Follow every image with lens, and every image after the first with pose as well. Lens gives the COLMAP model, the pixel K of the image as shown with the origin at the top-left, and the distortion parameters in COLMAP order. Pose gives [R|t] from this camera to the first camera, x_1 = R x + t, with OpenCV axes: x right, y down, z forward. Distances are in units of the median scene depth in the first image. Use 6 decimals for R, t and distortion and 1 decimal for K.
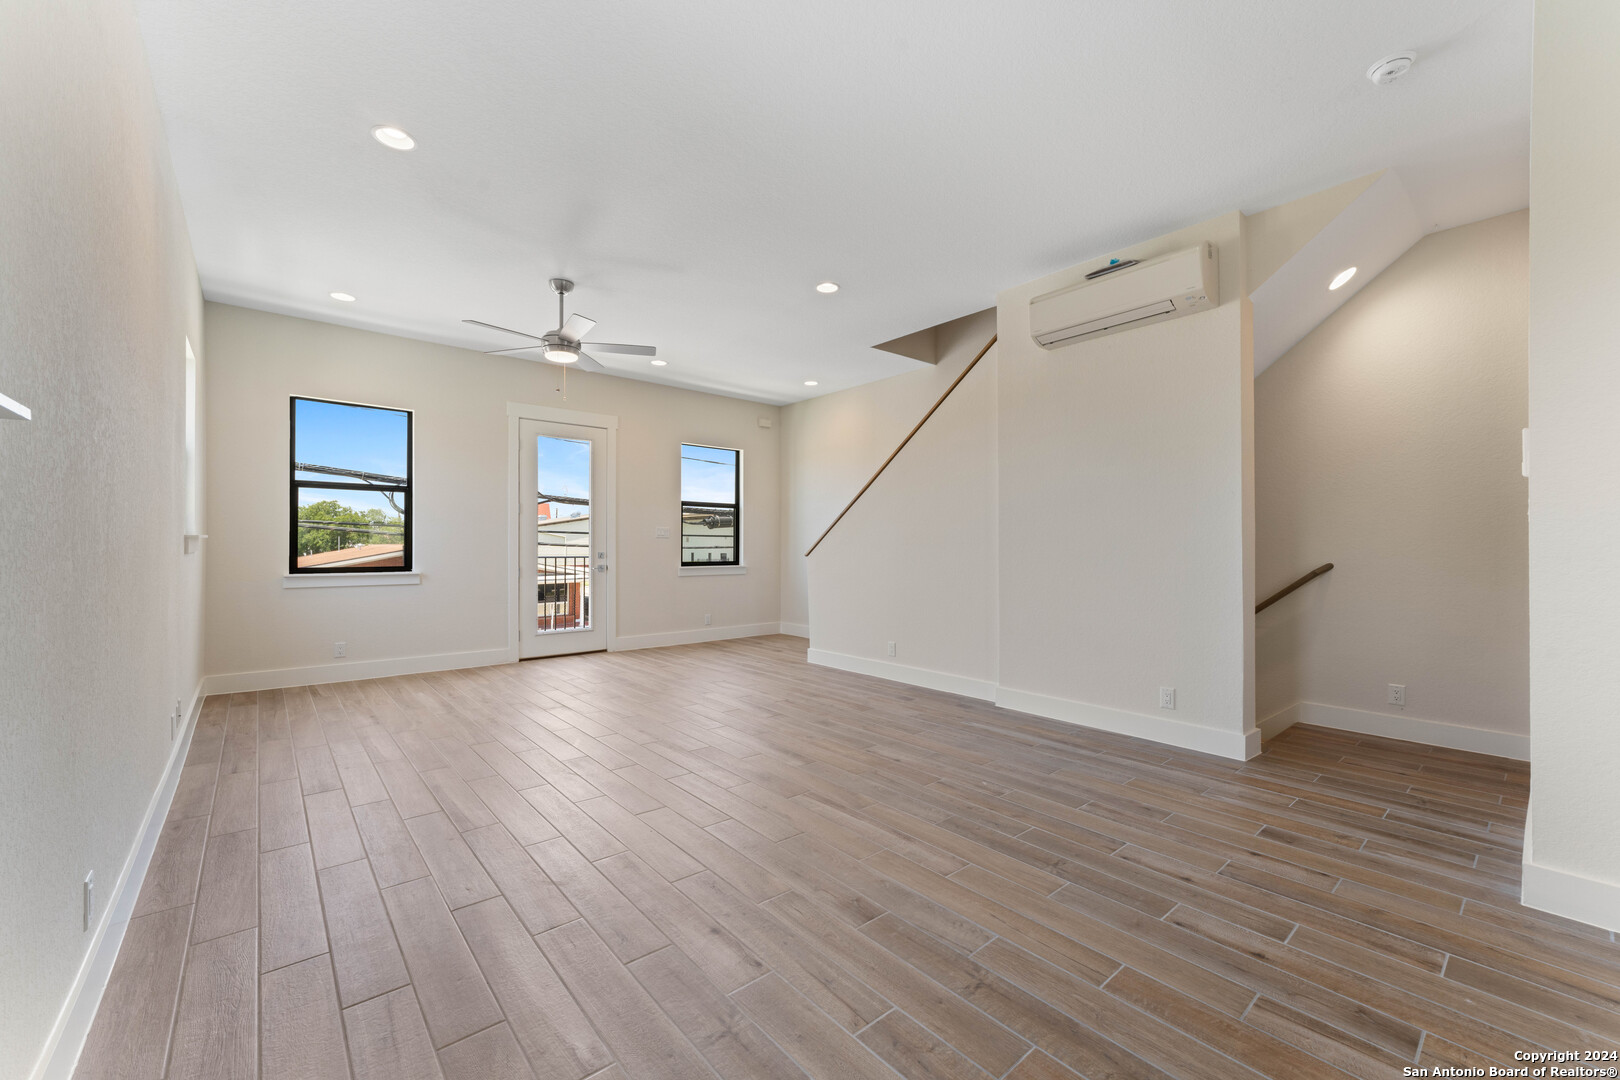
lens RADIAL K [[647.5, 0, 813.5], [0, 647.5, 543.5], [0, 0, 1]] dist [0.003586, 0.000102]
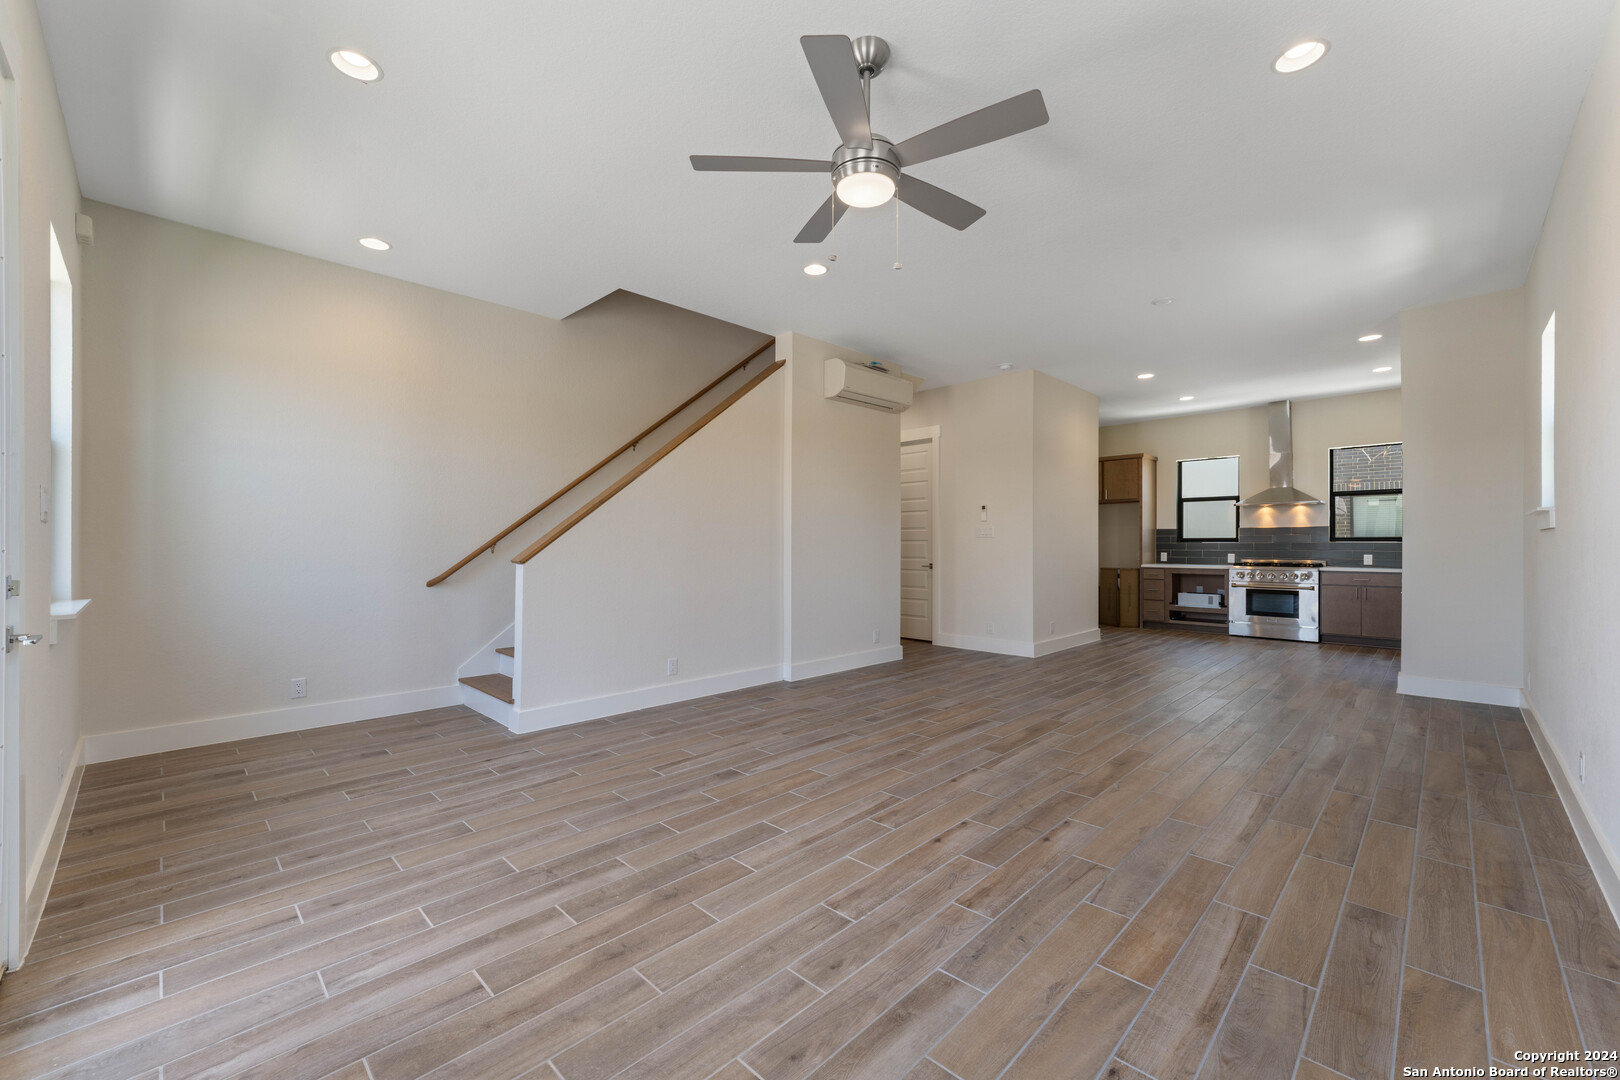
lens RADIAL K [[647.5, 0, 813.5], [0, 647.5, 543.5], [0, 0, 1]] dist [0.003586, 0.000102]
pose [[-0.090249, -0.000136, 0.995919, -0.906815], [-0.003617, 0.999993, -0.000191, -0.000551], [-0.995913, -0.003619, -0.090249, 1.081310]]
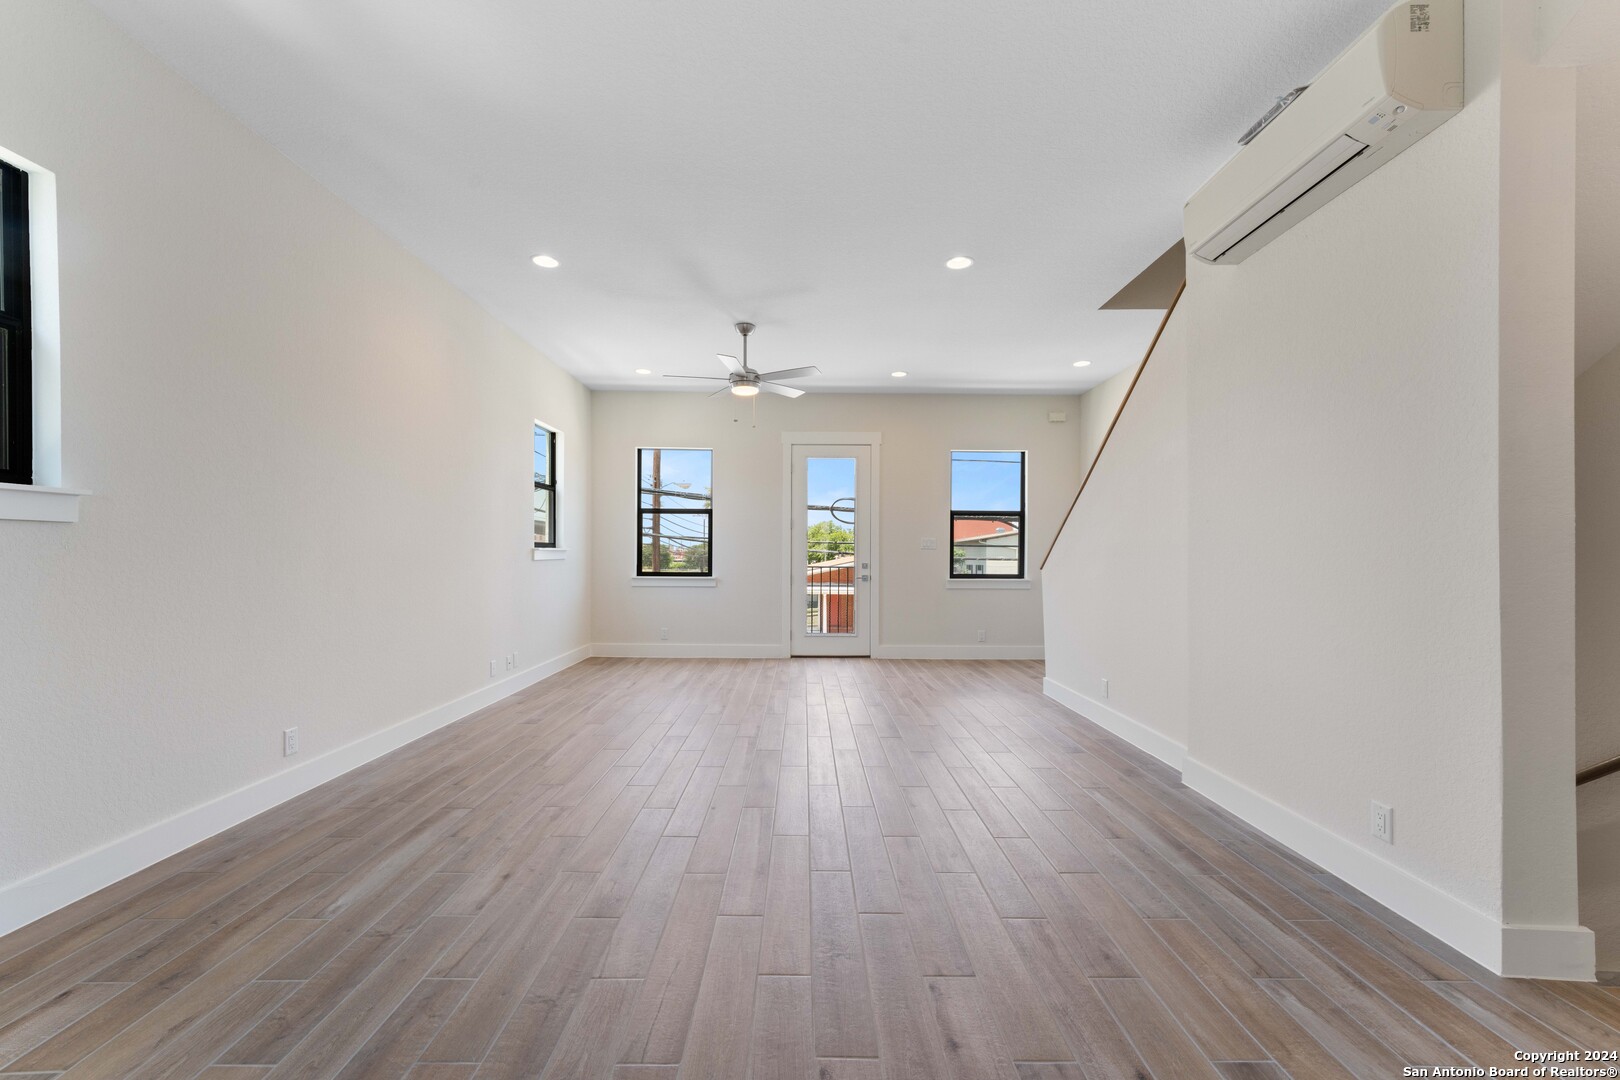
lens RADIAL K [[658.5, 0, 803.4], [0, 658.5, 556.8], [0, 0, 1]] dist [-0.003805, -0.000728]
pose [[0.758604, 0.002499, -0.651547, 0.441325], [-0.001479, 0.999997, 0.002113, 0.002580], [0.651550, -0.000639, 0.758605, 0.185016]]
